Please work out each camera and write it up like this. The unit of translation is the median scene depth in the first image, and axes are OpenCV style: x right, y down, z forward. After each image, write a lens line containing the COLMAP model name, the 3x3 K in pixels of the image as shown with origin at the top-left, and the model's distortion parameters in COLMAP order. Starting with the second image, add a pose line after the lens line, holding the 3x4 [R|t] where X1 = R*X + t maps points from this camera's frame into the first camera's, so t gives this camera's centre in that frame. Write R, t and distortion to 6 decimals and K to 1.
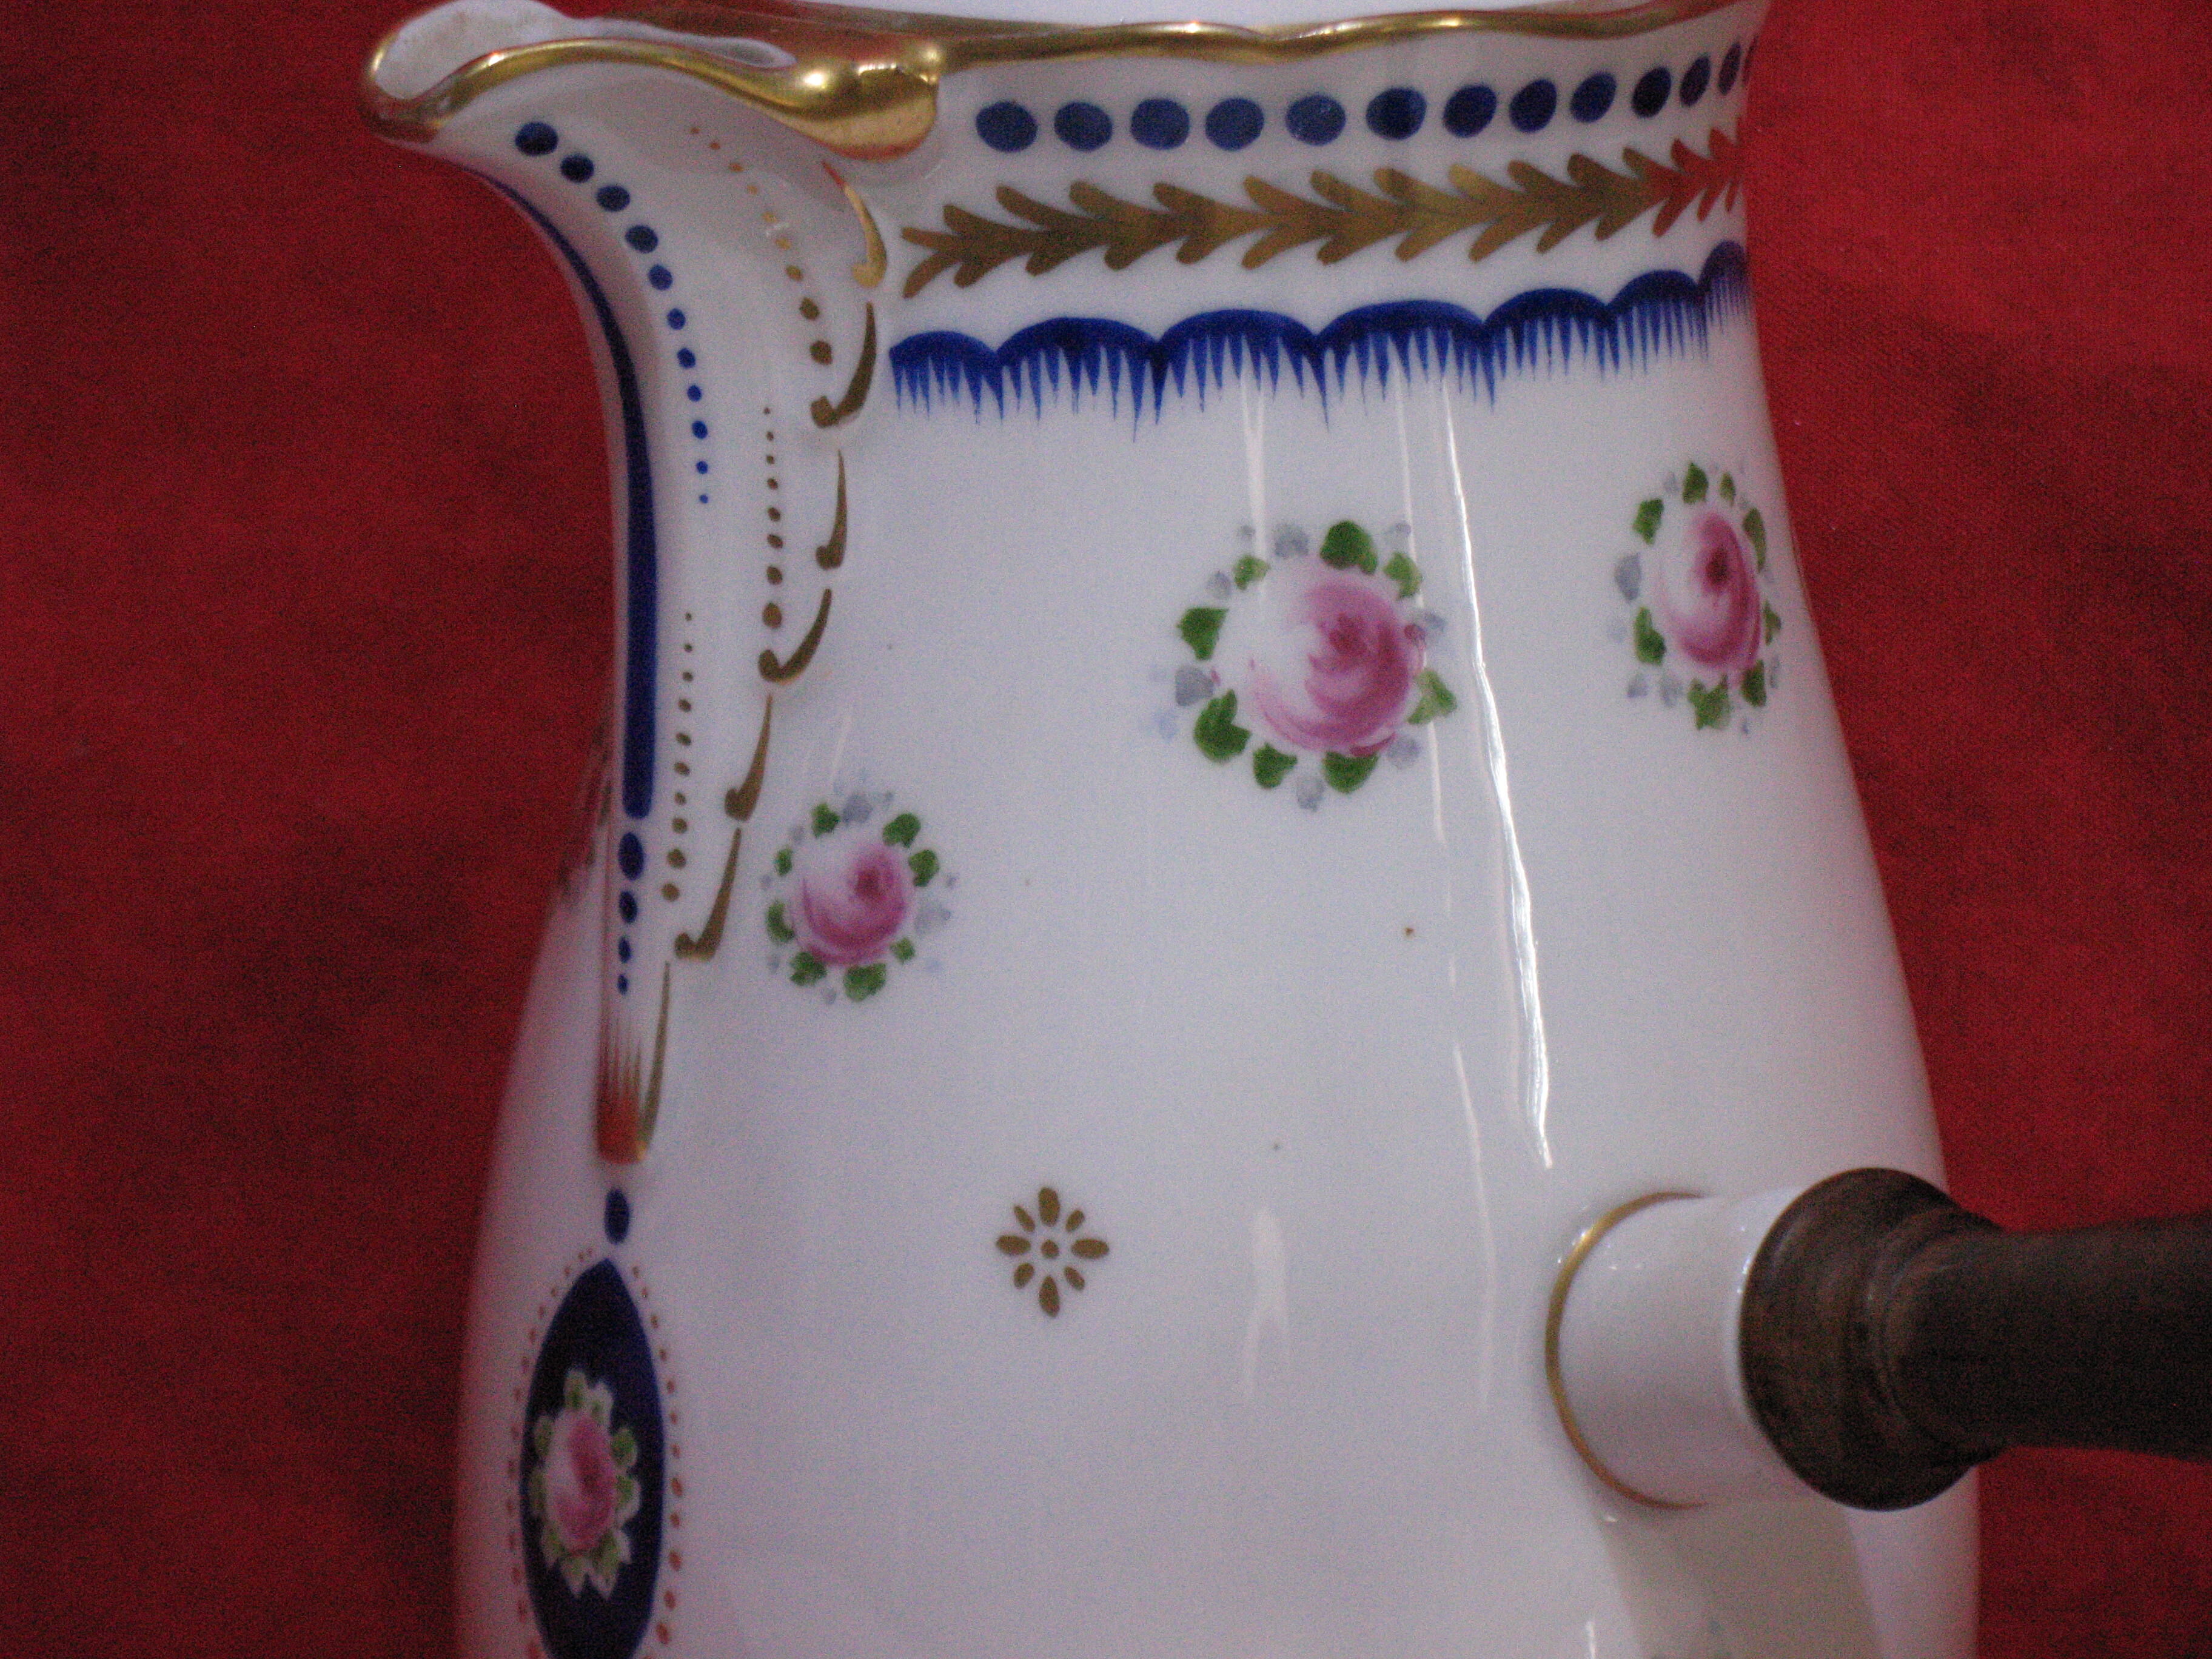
lens RADIAL K [[9665.1, 0, 1102.3], [0, 9665.1, 844.8], [0, 0, 1]] dist [0.048404, 0.000000]
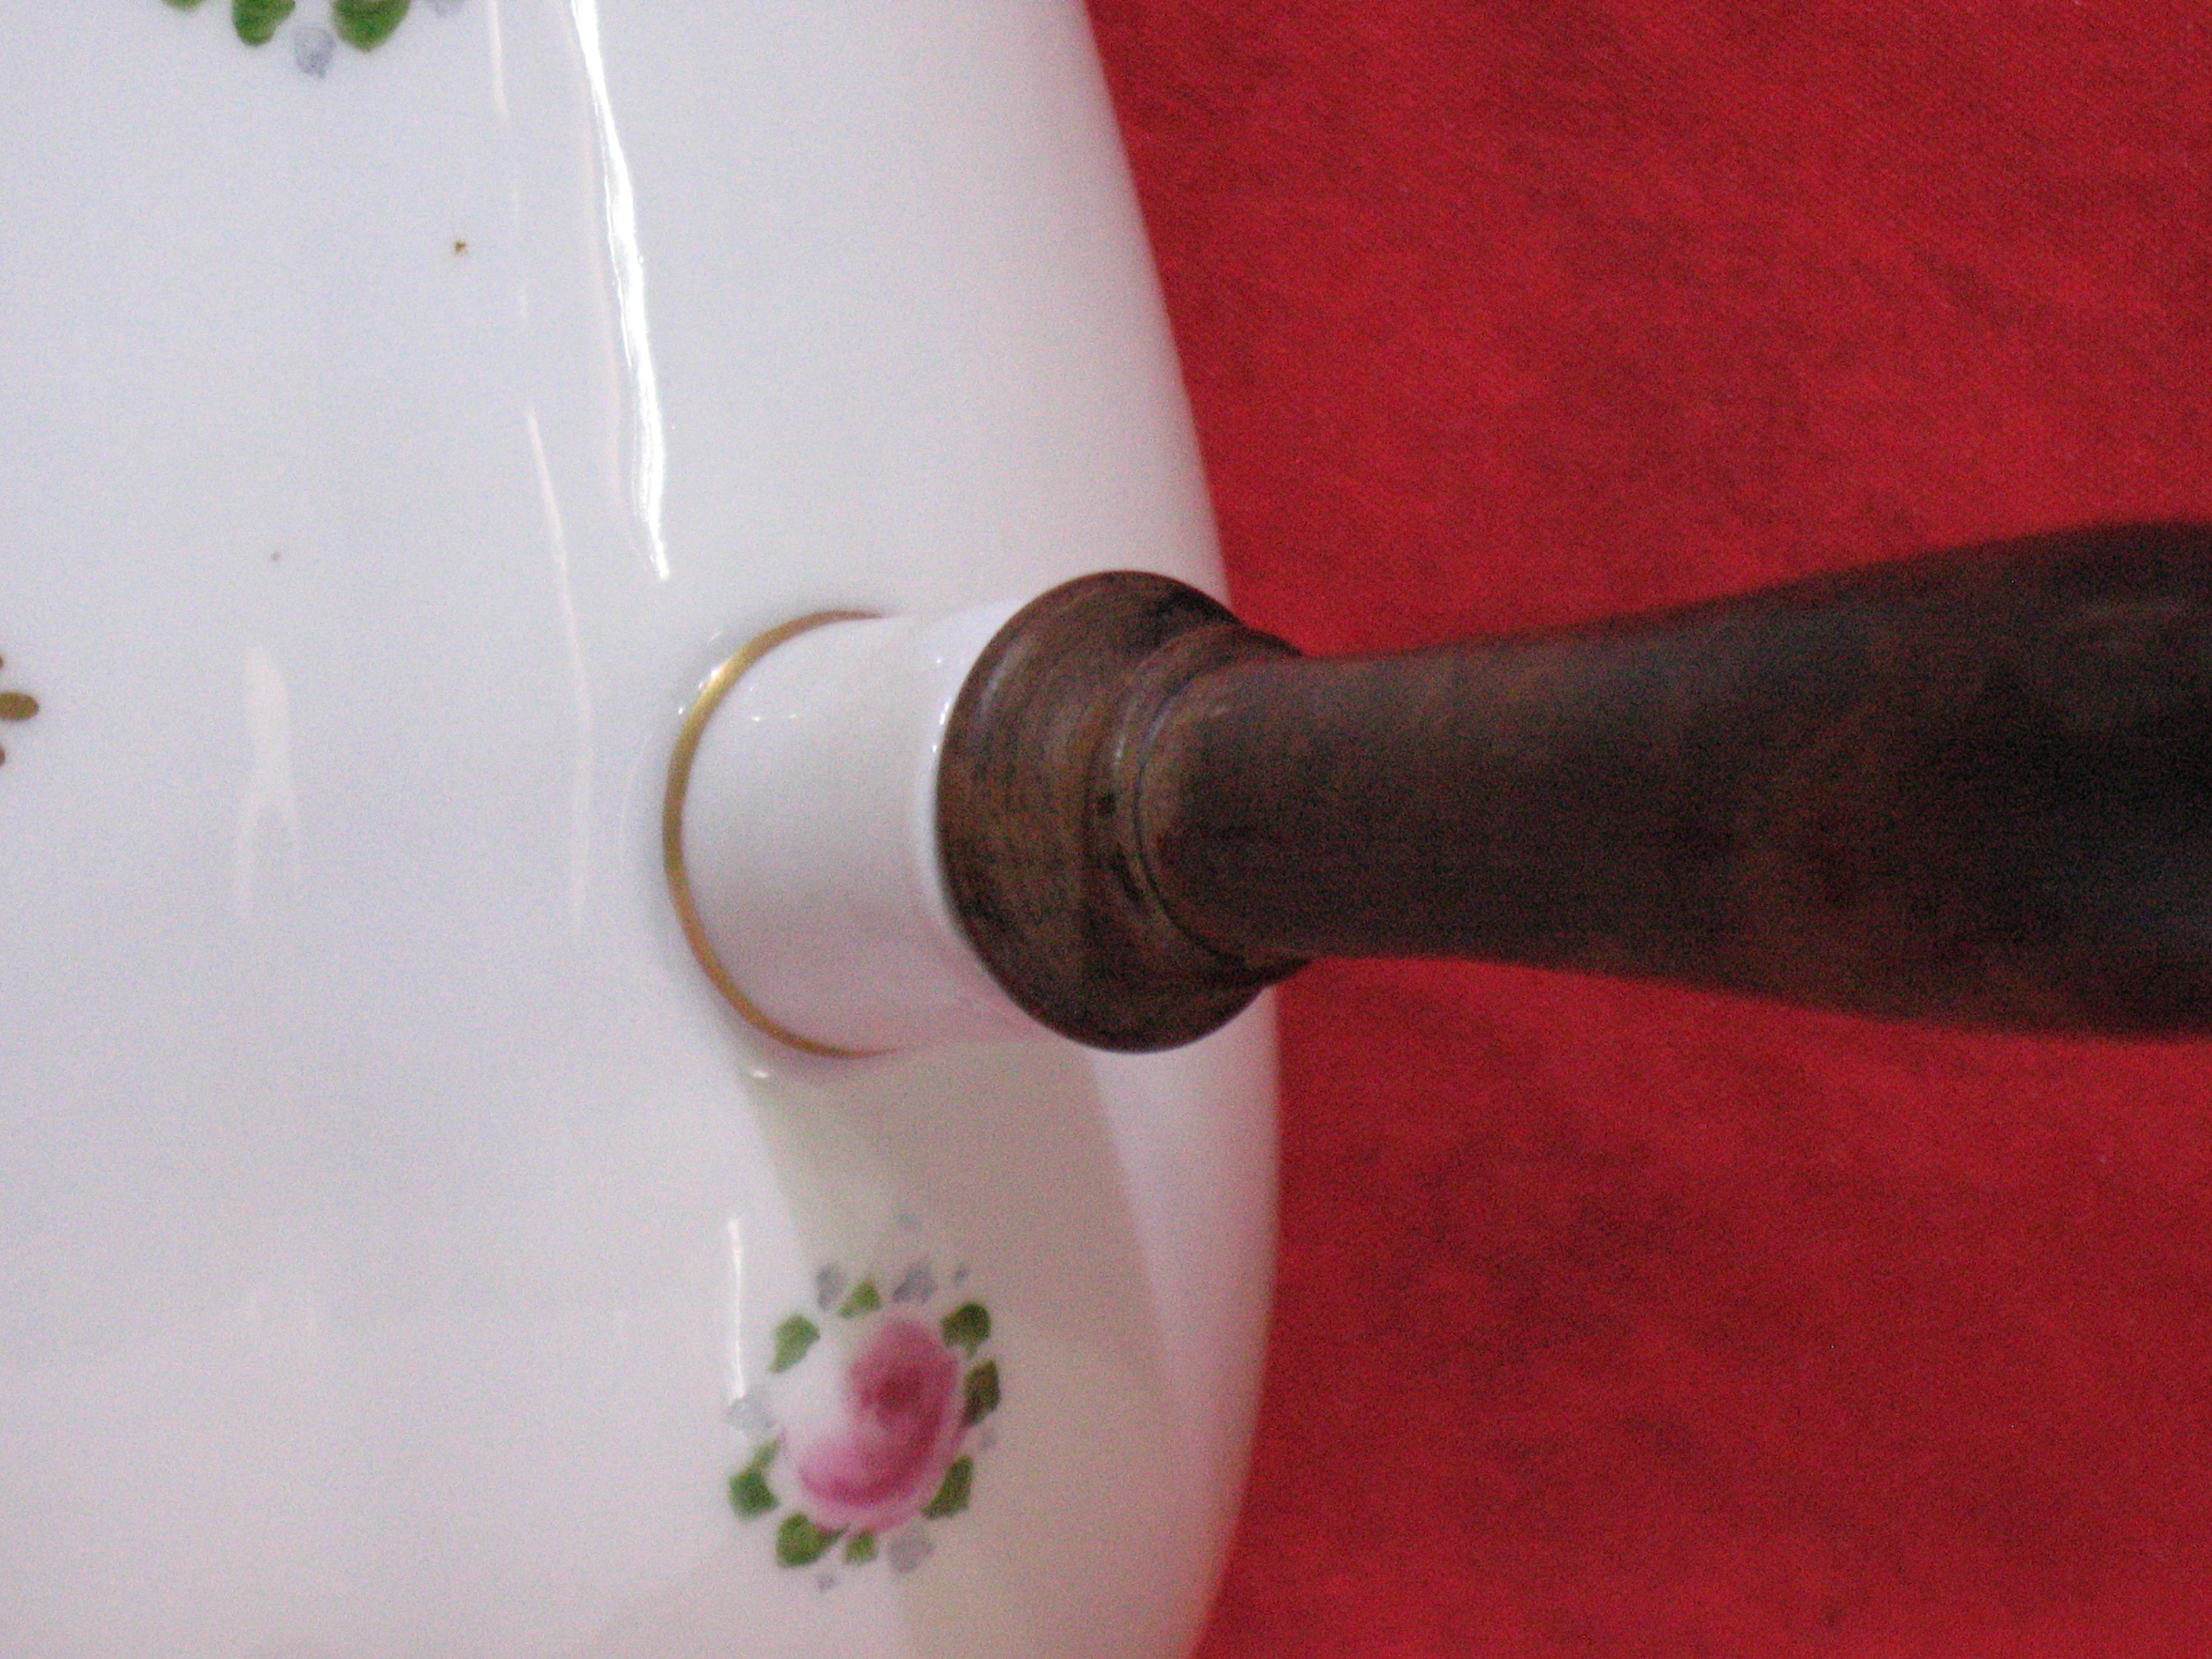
lens RADIAL K [[9665.1, 0, 1096.5], [0, 9665.1, 827.8], [0, 0, 1]] dist [0.048404, 0.000000]
pose [[0.995165, -0.019950, 0.096173, 0.011239], [0.011216, 0.995832, 0.090518, -0.014466], [-0.097578, -0.089002, 0.991240, 0.355079]]
